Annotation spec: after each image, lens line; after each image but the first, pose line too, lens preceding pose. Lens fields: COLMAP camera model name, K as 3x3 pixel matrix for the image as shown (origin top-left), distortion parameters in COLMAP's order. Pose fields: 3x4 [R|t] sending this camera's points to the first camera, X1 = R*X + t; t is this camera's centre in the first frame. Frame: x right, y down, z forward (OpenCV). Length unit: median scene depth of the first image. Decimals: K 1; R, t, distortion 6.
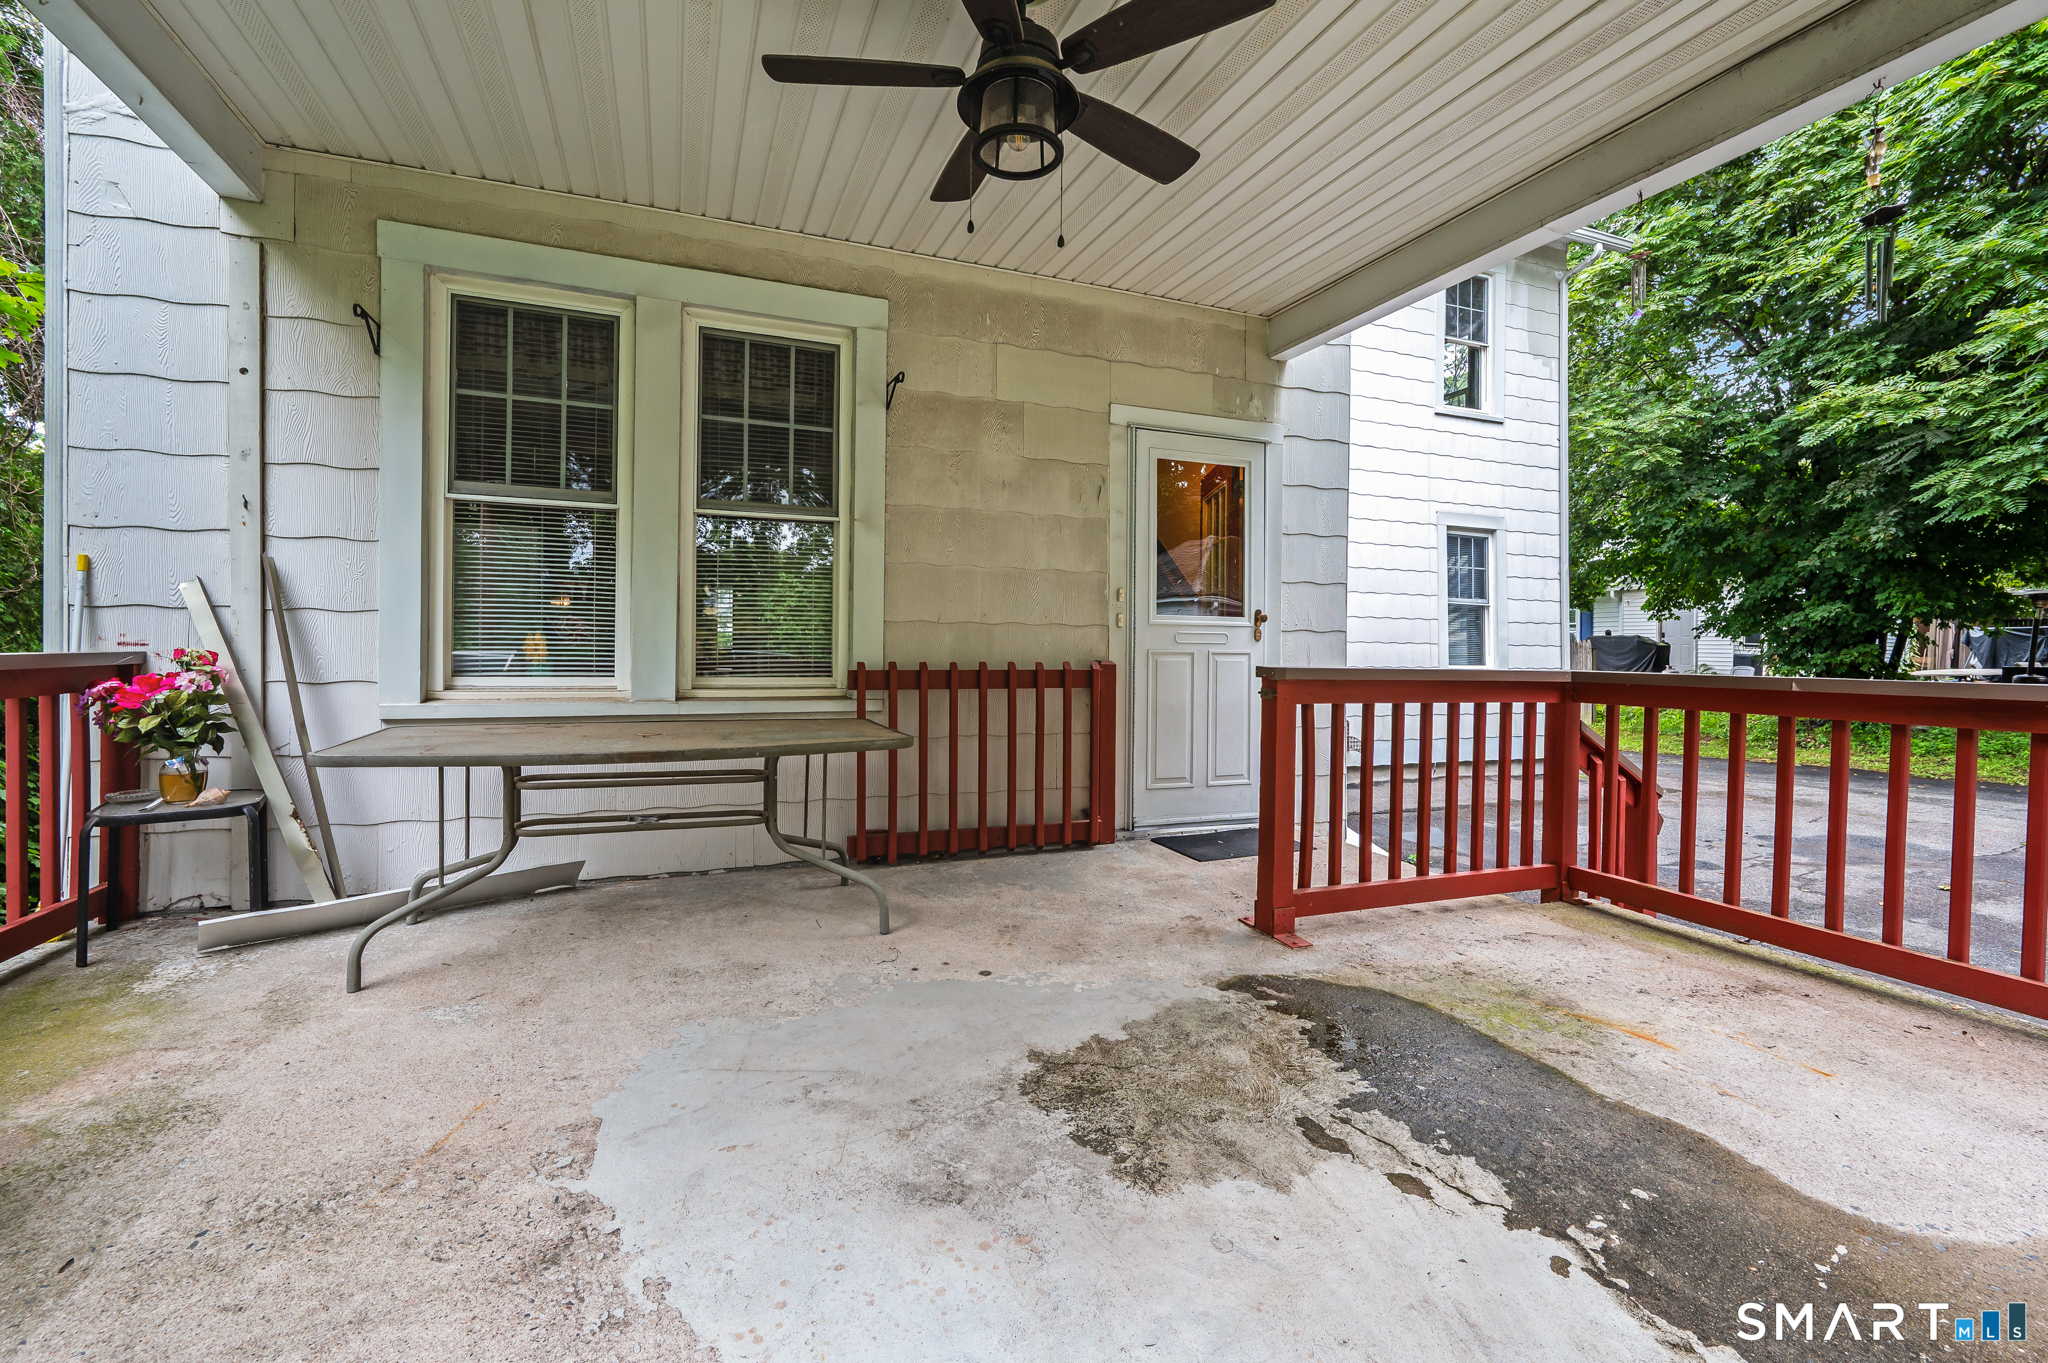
lens RADIAL K [[888.4, 0, 1018.2], [0, 888.4, 663.4], [0, 0, 1]] dist [-0.002267, -0.000038]
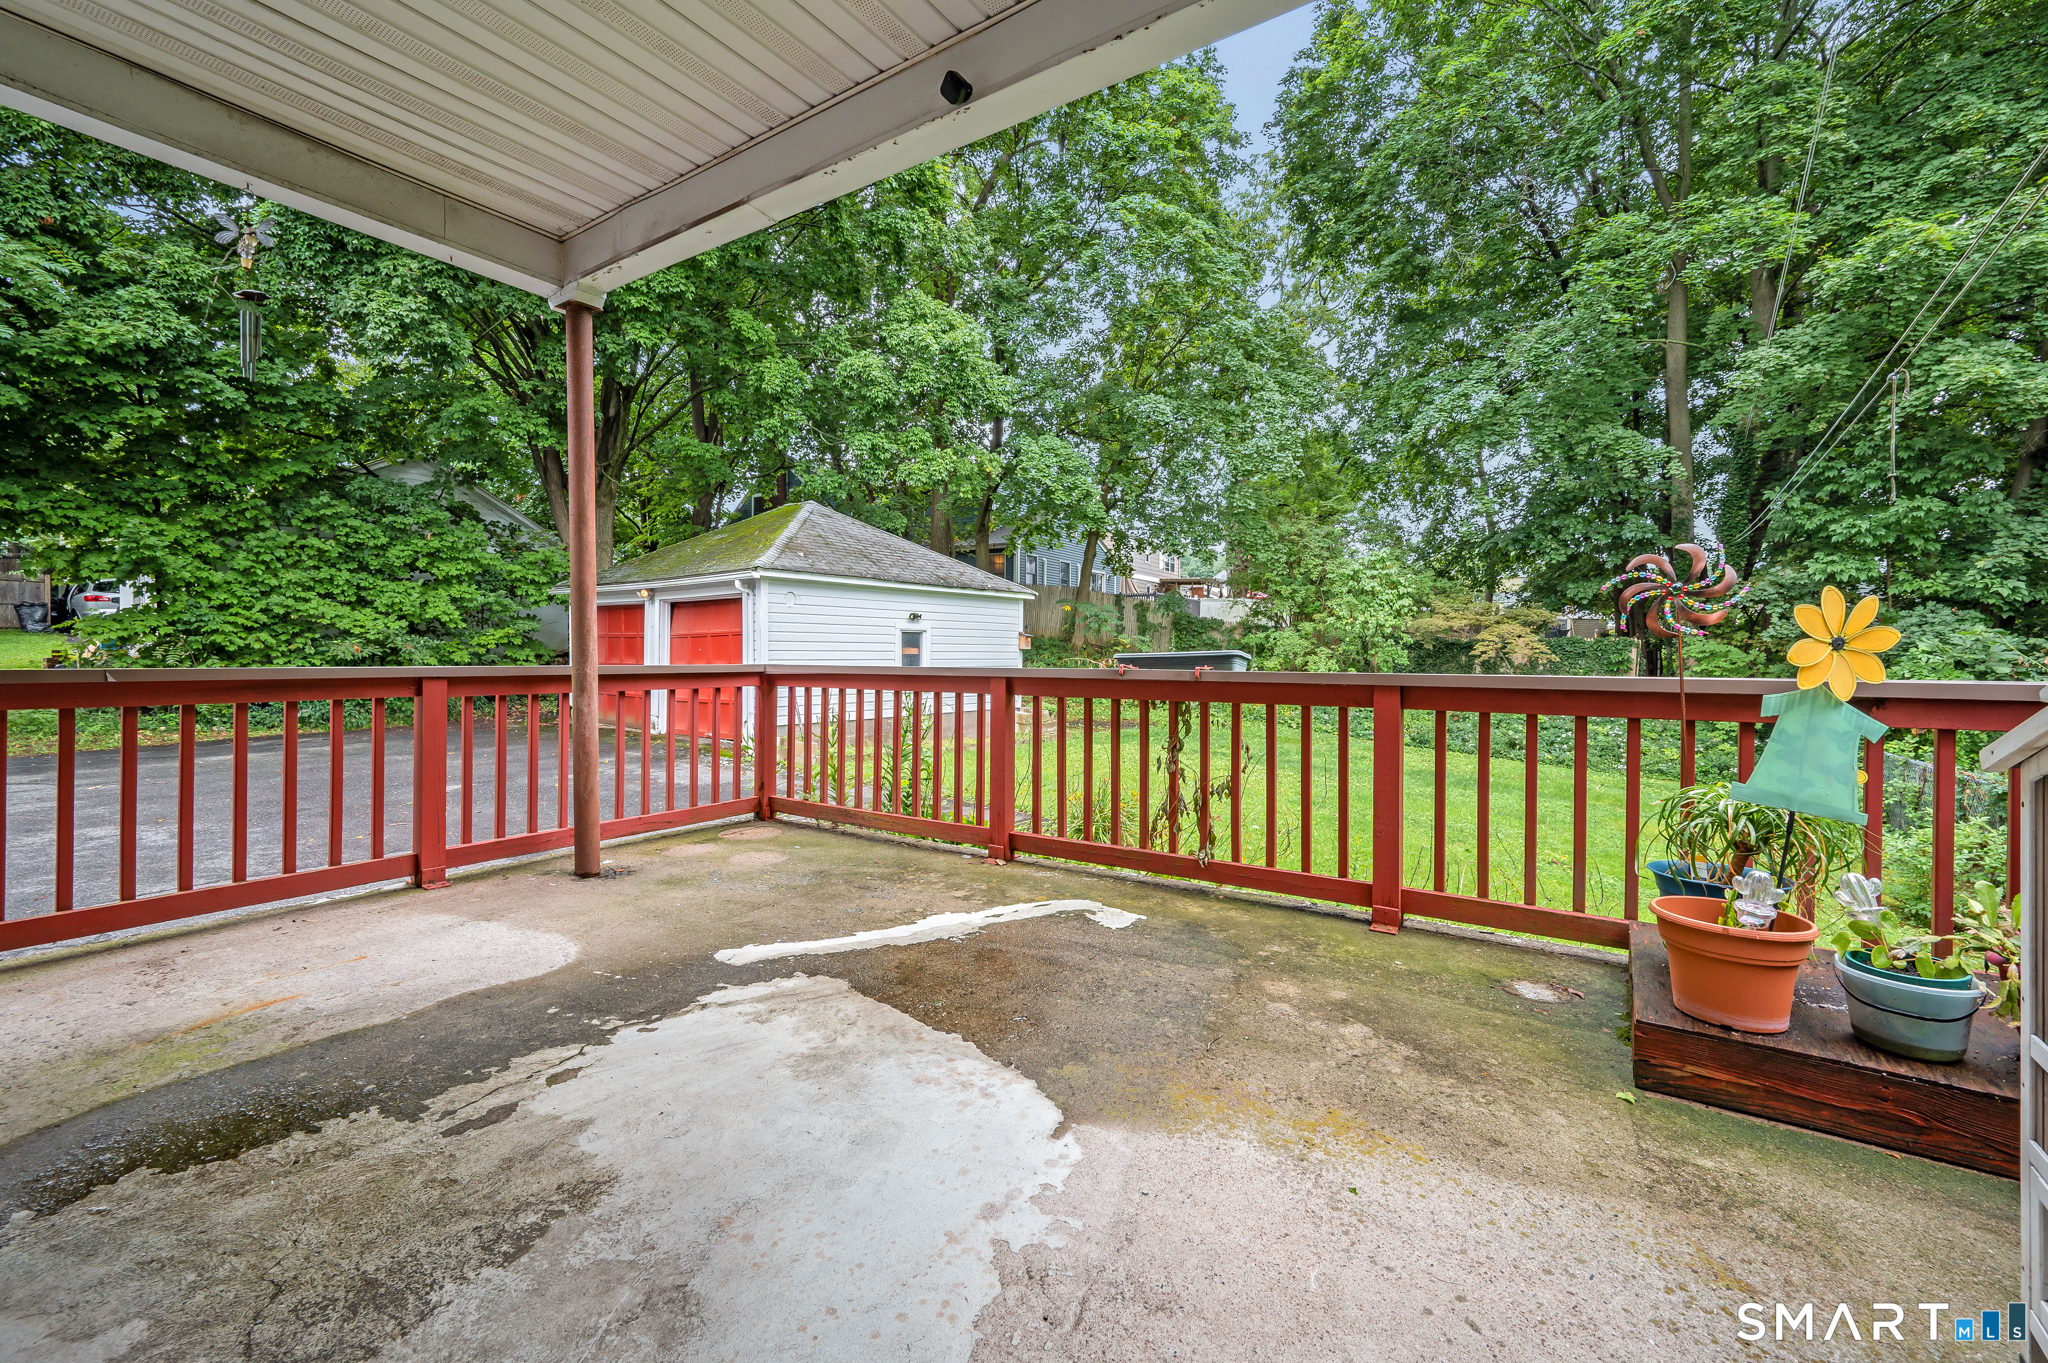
lens RADIAL K [[820.7, 0, 1021.7], [0, 820.7, 662.6], [0, 0, 1]] dist [0.001813, 0.000240]
pose [[-0.577064, -0.025353, 0.816305, -0.775300], [0.000136, 0.999515, 0.031139, -0.030232], [-0.816699, 0.018081, -0.576781, 1.009588]]
